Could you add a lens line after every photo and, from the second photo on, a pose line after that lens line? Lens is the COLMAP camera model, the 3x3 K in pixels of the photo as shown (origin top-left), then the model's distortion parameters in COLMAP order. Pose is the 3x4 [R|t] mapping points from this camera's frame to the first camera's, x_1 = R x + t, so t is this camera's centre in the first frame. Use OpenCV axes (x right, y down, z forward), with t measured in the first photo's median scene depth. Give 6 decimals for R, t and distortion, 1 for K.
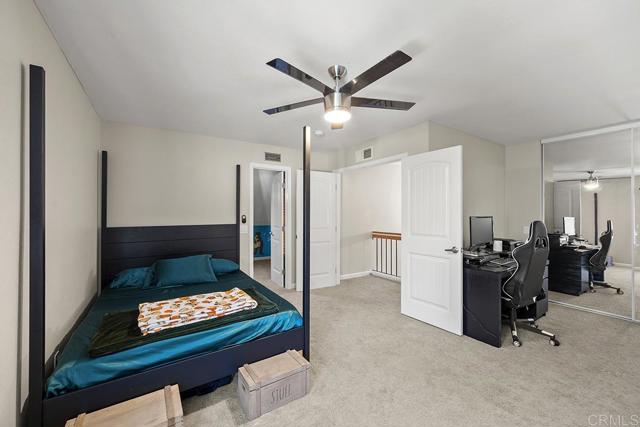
lens RADIAL K [[252.3, 0, 321.4], [0, 252.3, 210.0], [0, 0, 1]] dist [0.003287, -0.000689]
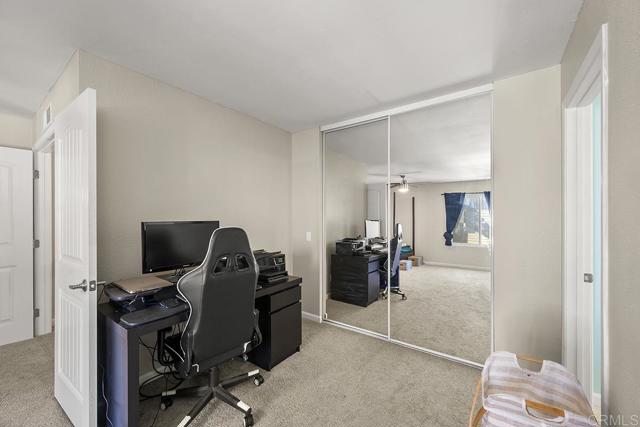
lens RADIAL K [[252.3, 0, 318.7], [0, 252.3, 216.7], [0, 0, 1]] dist [0.003287, -0.000689]
pose [[0.930435, -0.006964, 0.366390, 0.508875], [0.002236, 0.999909, 0.013326, 0.004997], [-0.366450, -0.011580, 0.930366, 0.213167]]
